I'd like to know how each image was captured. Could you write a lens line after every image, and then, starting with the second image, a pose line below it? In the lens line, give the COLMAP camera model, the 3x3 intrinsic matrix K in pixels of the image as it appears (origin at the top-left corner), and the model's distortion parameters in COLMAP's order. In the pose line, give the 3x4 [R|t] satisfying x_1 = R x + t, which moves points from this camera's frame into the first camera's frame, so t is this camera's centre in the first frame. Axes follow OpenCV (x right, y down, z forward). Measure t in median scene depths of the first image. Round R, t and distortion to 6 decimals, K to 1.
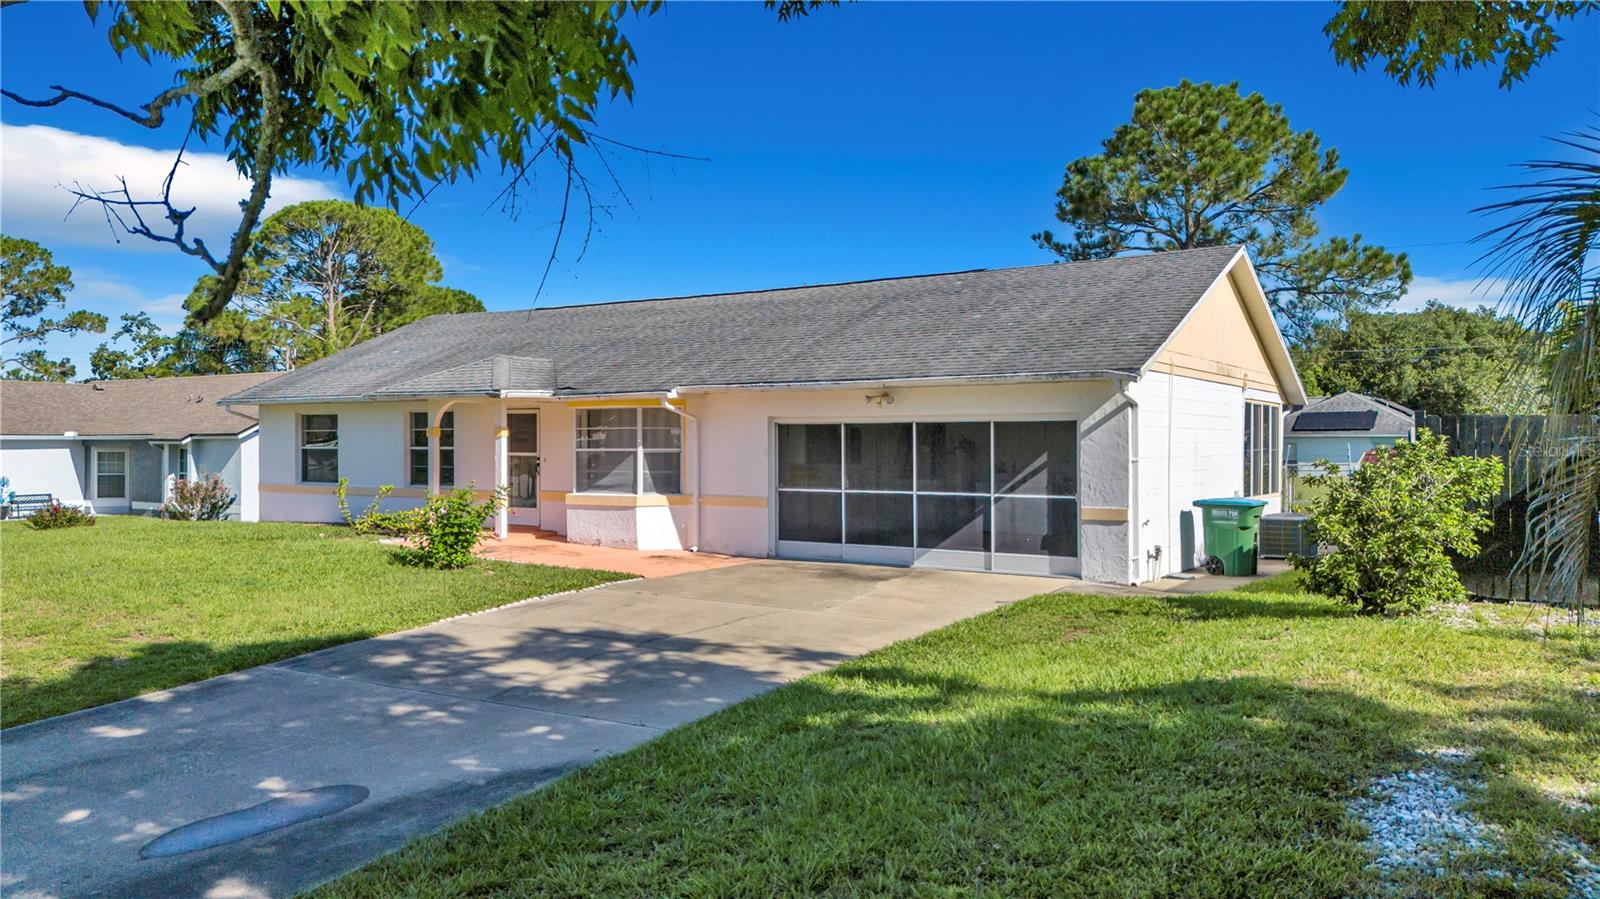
lens RADIAL K [[1158.7, 0, 800.0], [0, 1158.7, 449.5], [0, 0, 1]] dist [0.067311, -0.064567]
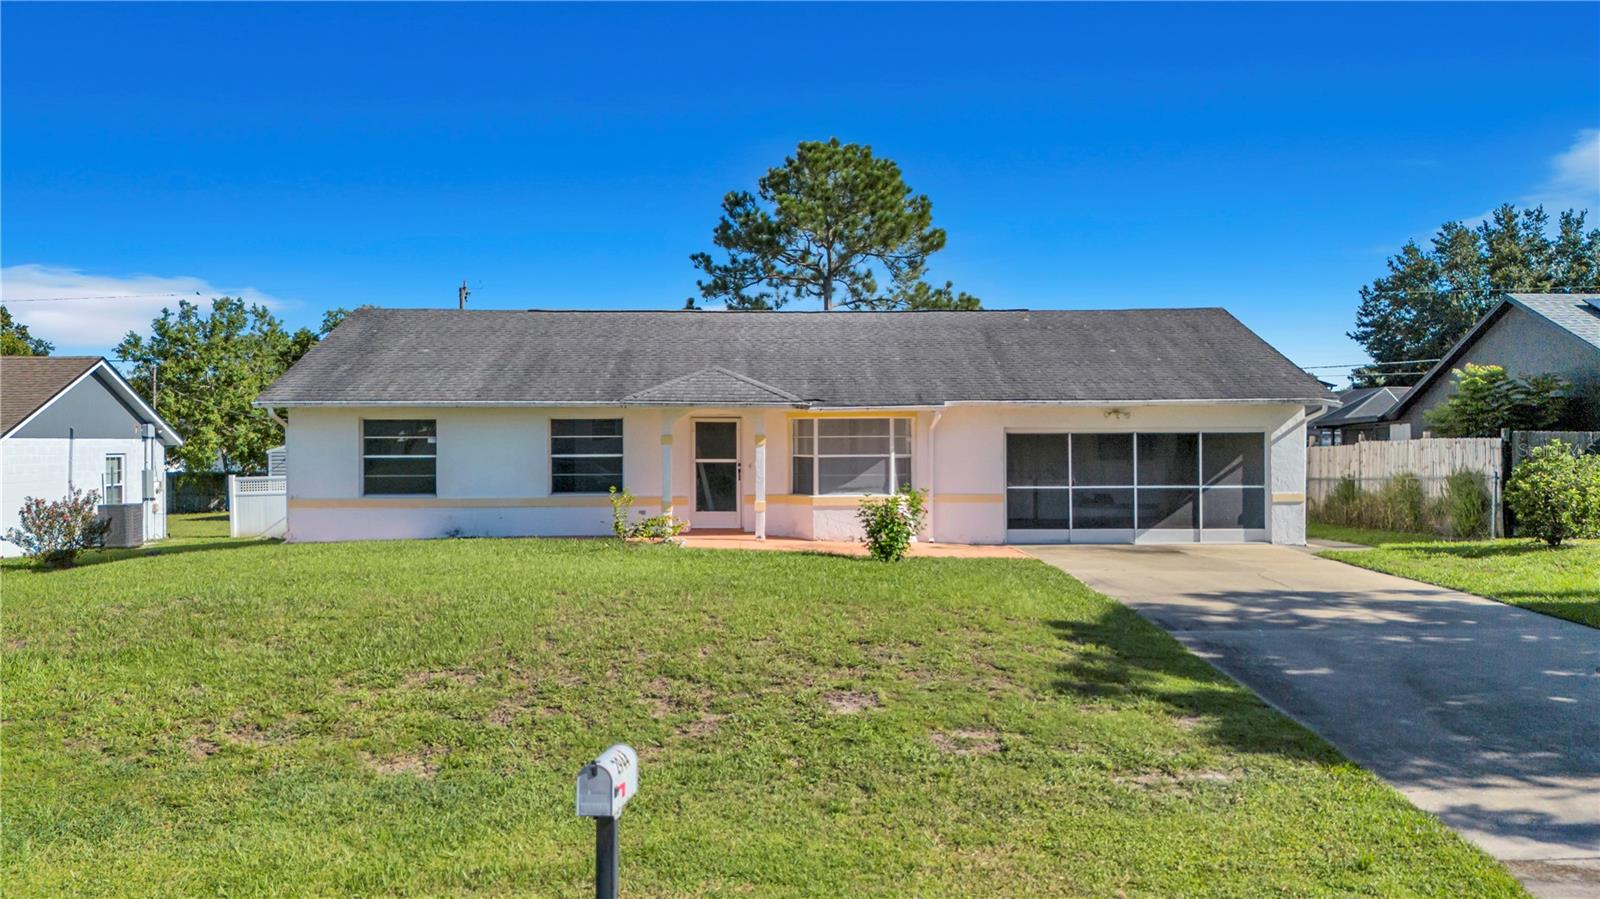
lens RADIAL K [[1156.4, 0, 800.0], [0, 1156.4, 449.5], [0, 0, 1]] dist [0.141673, -0.214029]
pose [[0.830176, -0.005648, 0.557473, -0.881110], [0.006072, 0.999981, 0.001089, -0.007786], [-0.557469, 0.002481, 0.830194, 0.109474]]
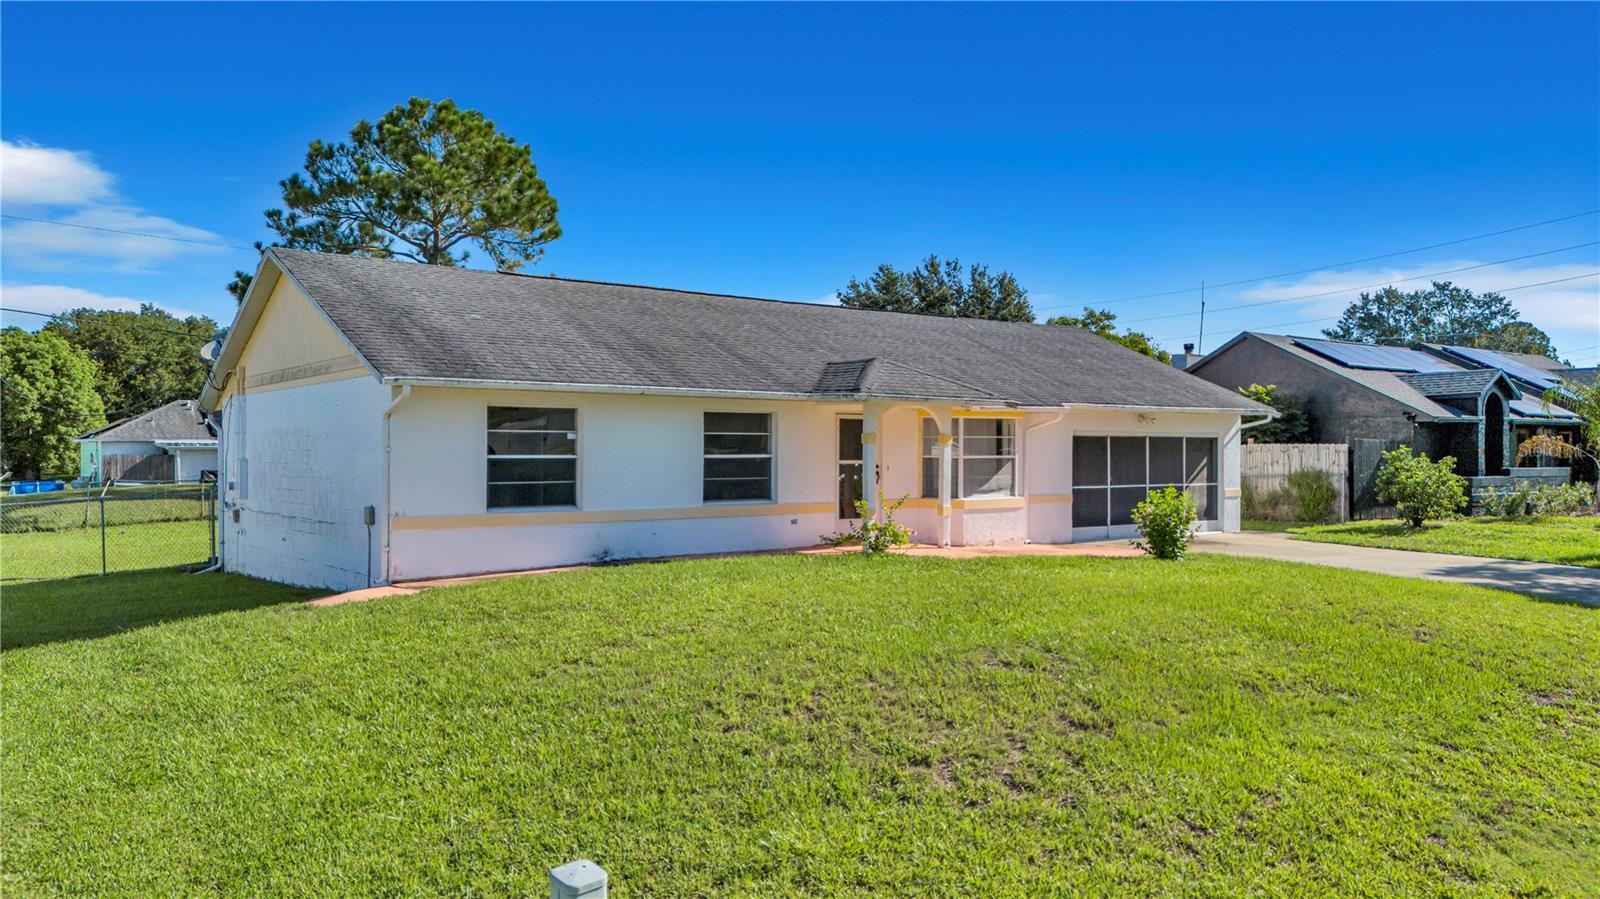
lens RADIAL K [[1158.7, 0, 800.0], [0, 1158.7, 449.5], [0, 0, 1]] dist [0.067311, -0.064567]
pose [[0.360695, 0.000867, 0.932683, -1.310256], [0.001766, 0.999997, -0.001613, -0.005406], [-0.932682, 0.002228, 0.360693, 0.818951]]
